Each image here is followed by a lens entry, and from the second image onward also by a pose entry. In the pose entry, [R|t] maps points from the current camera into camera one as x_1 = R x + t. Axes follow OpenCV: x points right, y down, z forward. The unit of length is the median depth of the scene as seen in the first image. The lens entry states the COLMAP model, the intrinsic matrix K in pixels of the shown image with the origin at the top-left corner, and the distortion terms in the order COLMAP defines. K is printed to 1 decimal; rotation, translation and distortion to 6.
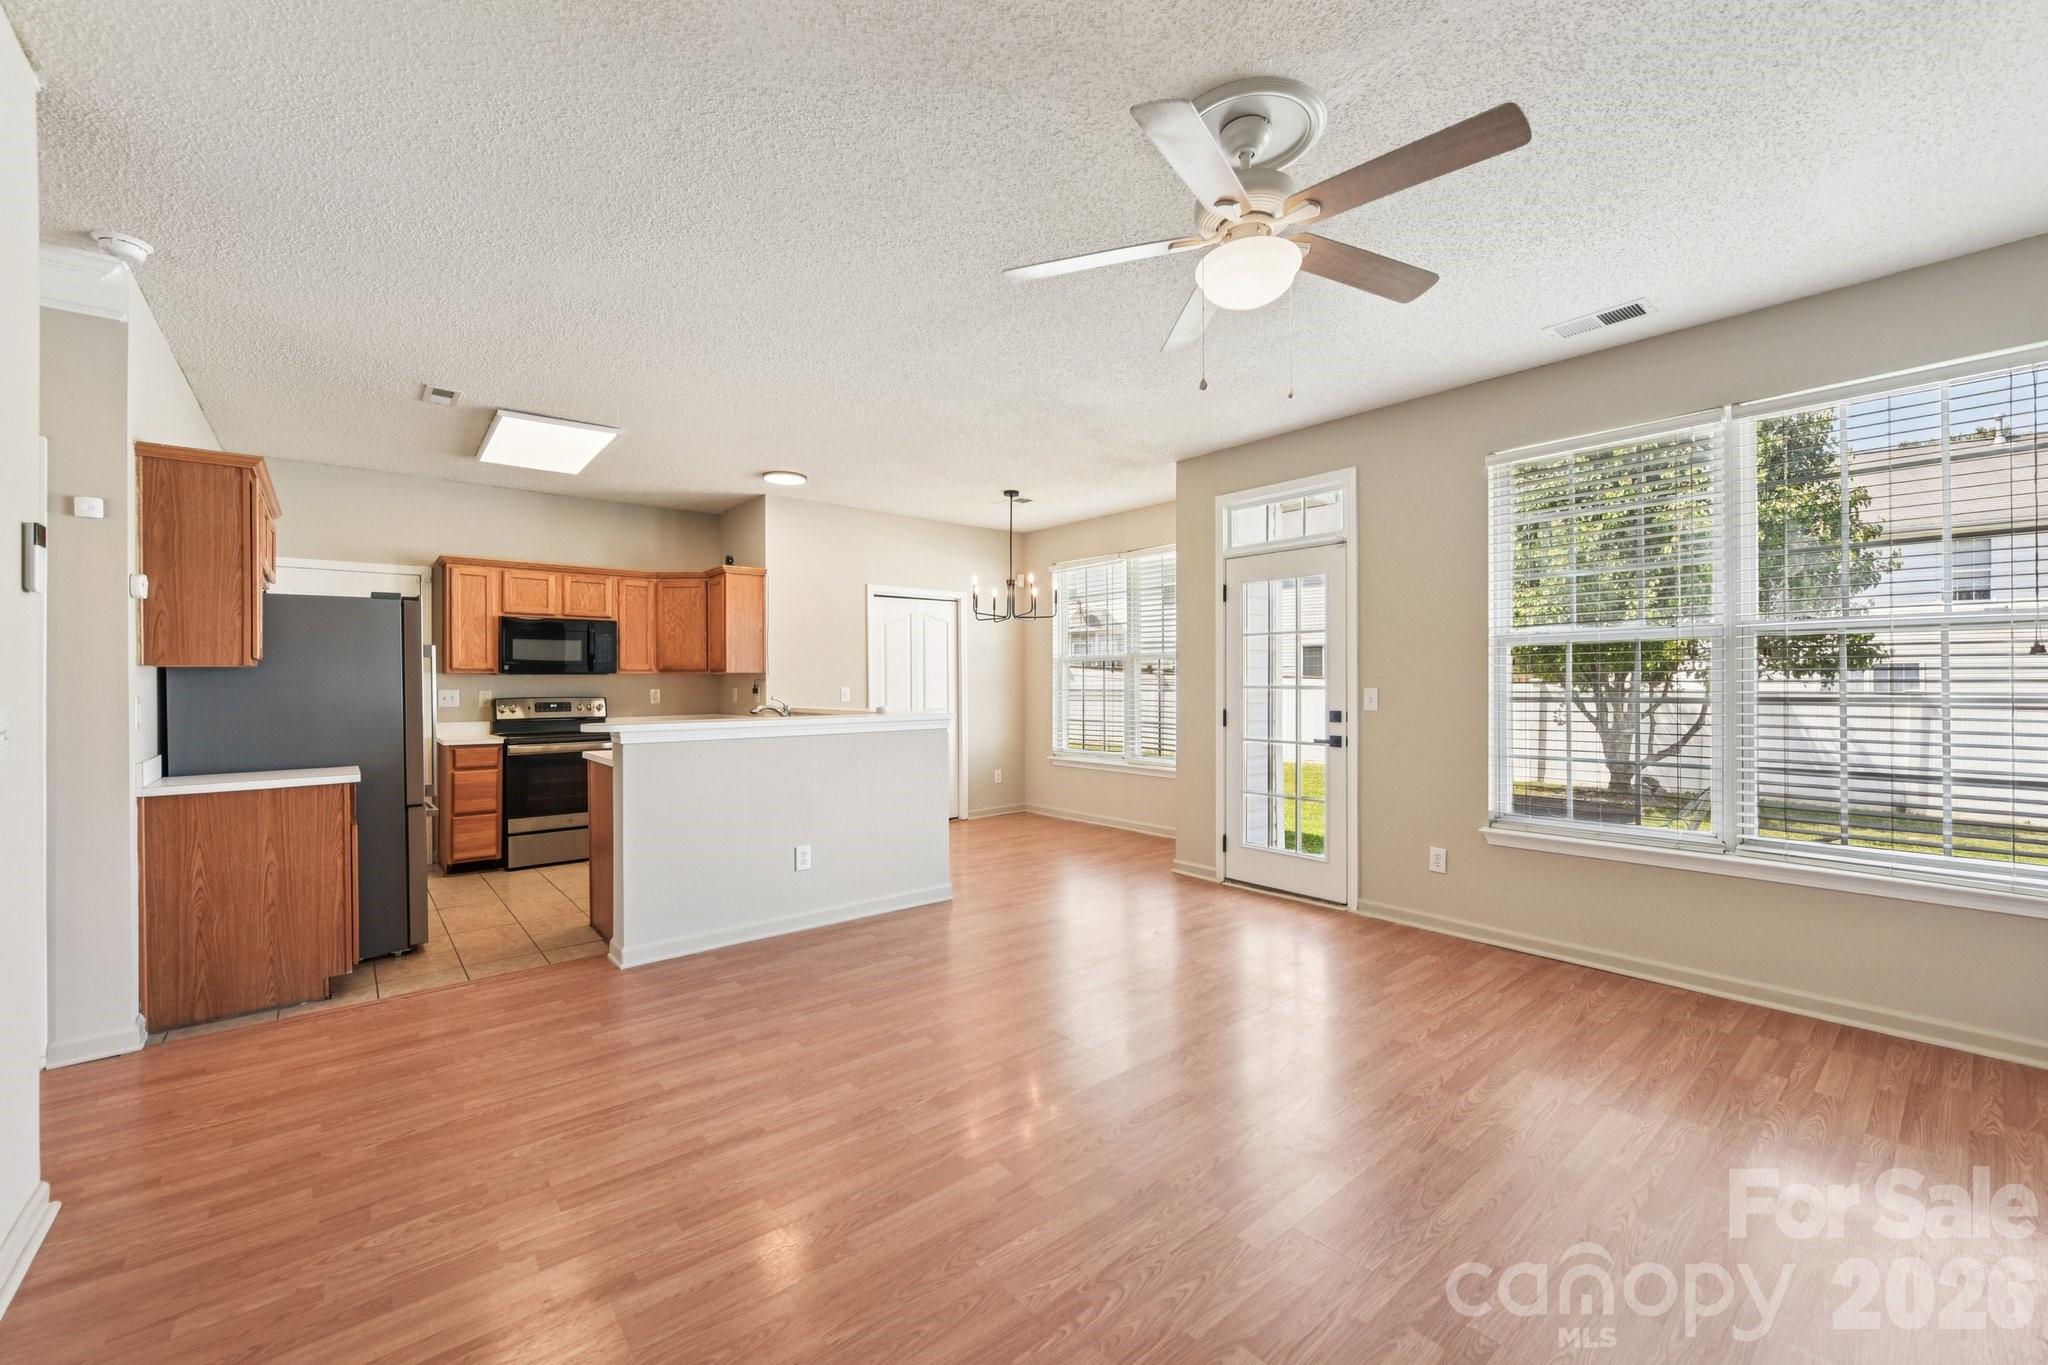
lens RADIAL K [[821.7, 0, 1023.3], [0, 821.7, 684.4], [0, 0, 1]] dist [-0.001778, -0.000185]
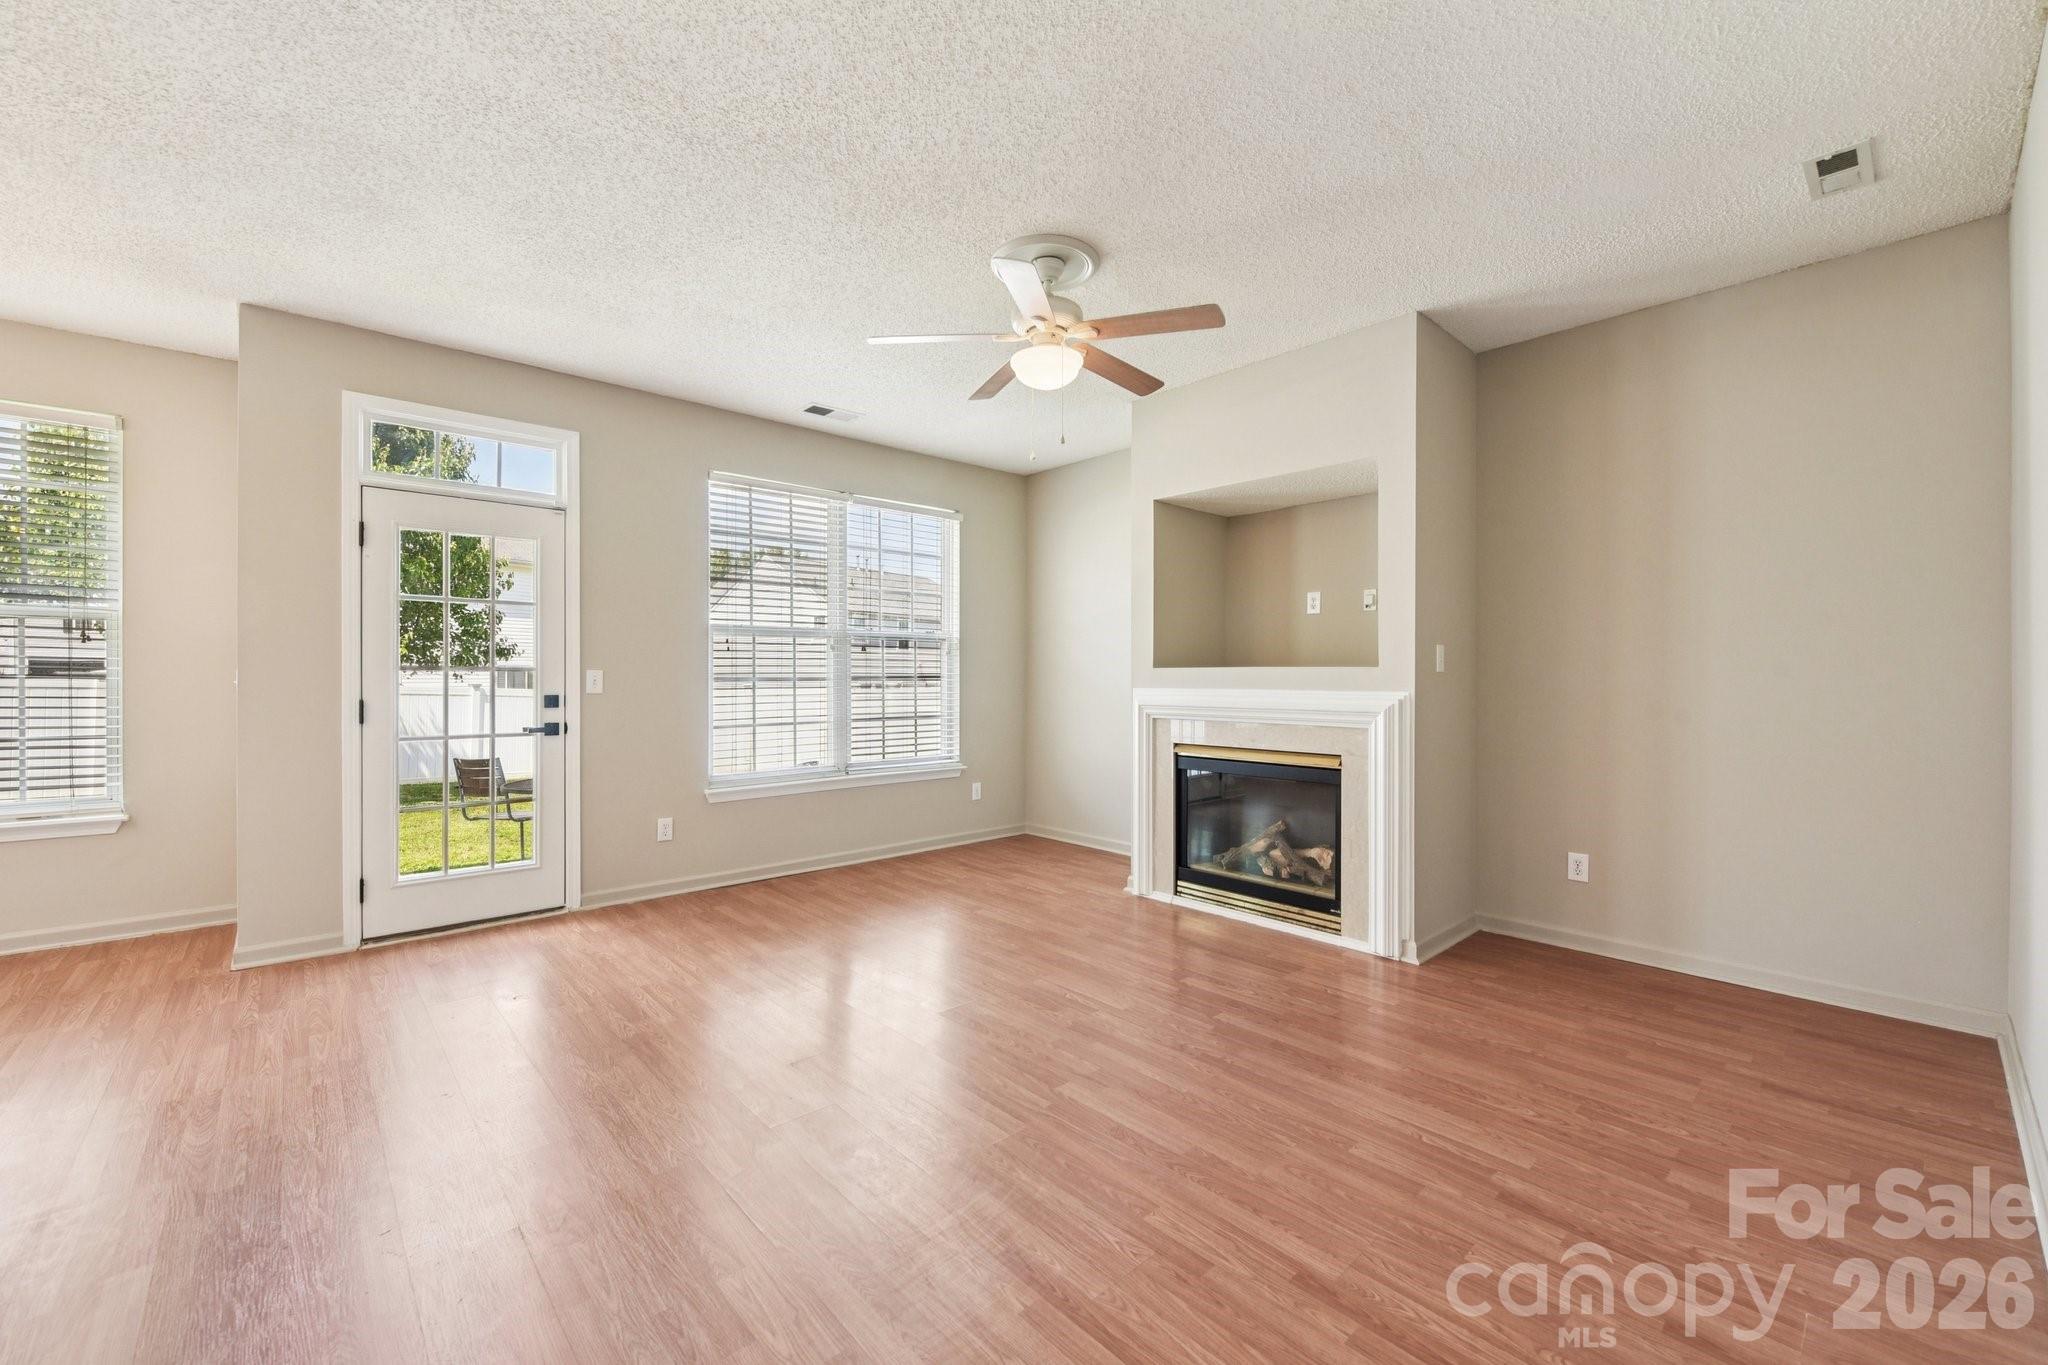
lens RADIAL K [[821.7, 0, 1023.0], [0, 821.7, 678.3], [0, 0, 1]] dist [-0.001778, -0.000185]
pose [[-0.043451, 0.005043, 0.999043, -0.591957], [0.006922, 0.999965, -0.004746, 0.024026], [-0.999032, 0.006709, -0.043484, 0.574622]]
